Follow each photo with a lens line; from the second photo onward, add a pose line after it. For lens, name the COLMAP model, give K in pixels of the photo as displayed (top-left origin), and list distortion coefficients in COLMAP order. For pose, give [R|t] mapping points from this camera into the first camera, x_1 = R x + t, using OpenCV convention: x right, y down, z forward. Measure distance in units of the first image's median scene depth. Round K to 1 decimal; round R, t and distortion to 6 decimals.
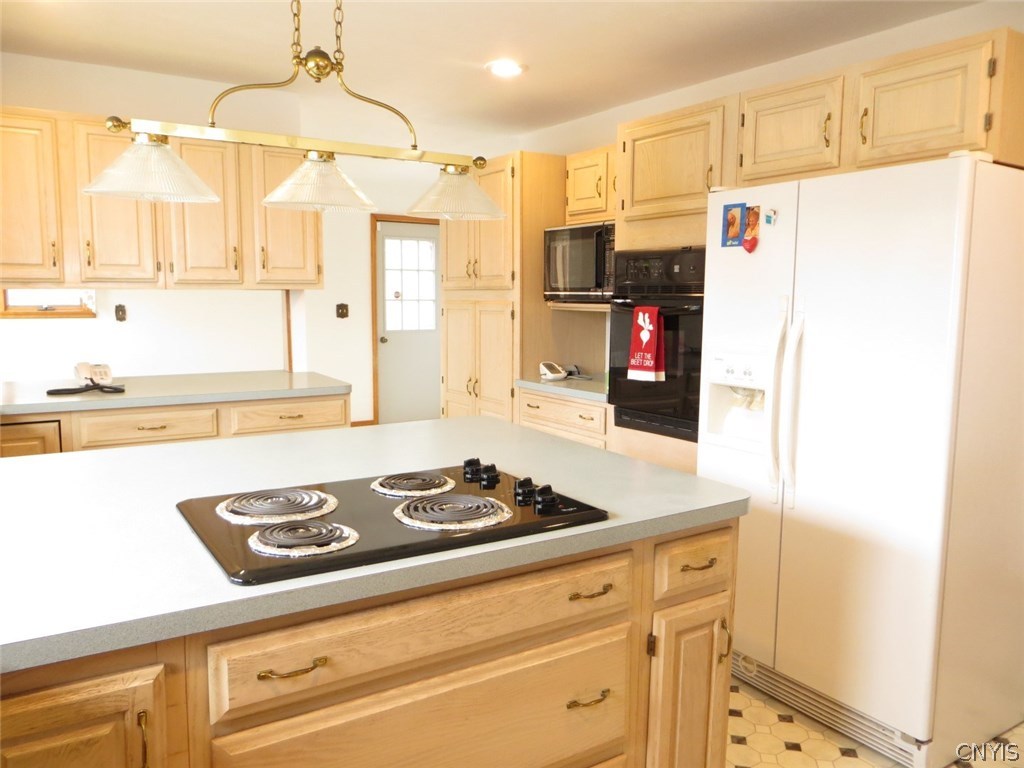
lens RADIAL K [[769.3, 0, 508.5], [0, 769.3, 381.3], [0, 0, 1]] dist [-0.014775, 0.004911]
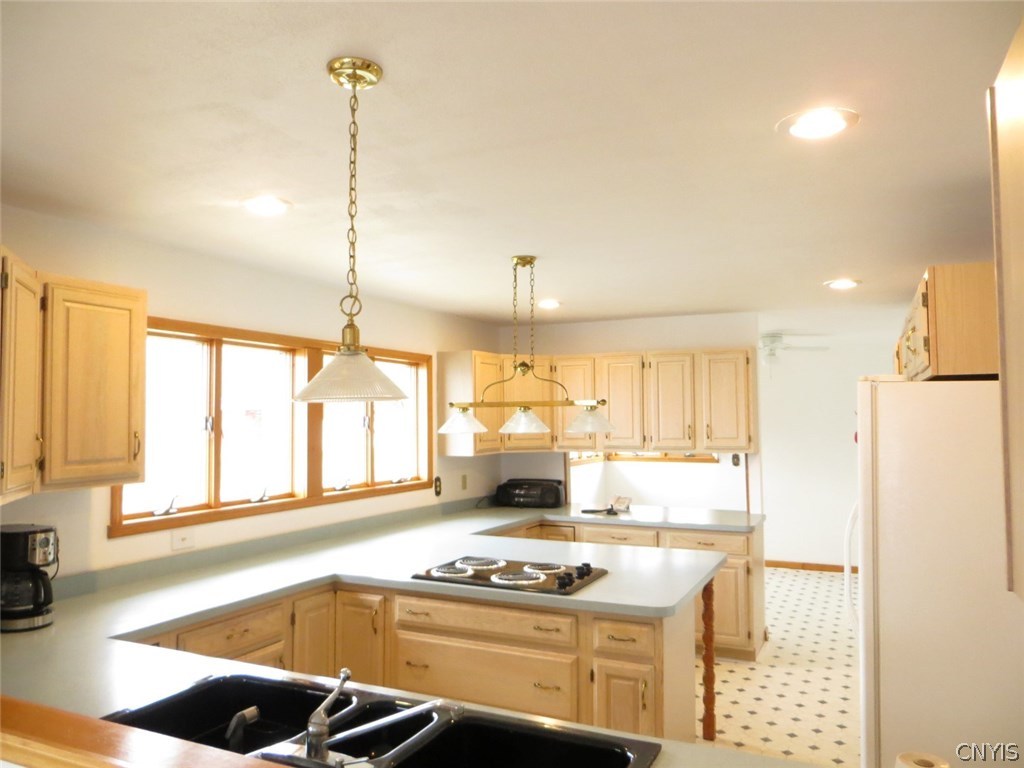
lens RADIAL K [[769.3, 0, 508.5], [0, 769.3, 381.3], [0, 0, 1]] dist [-0.014775, 0.004911]
pose [[0.523269, -0.056061, -0.850321, 1.644170], [-0.089183, 0.988752, -0.120069, -0.104538], [0.847488, 0.138663, 0.512384, -0.181927]]
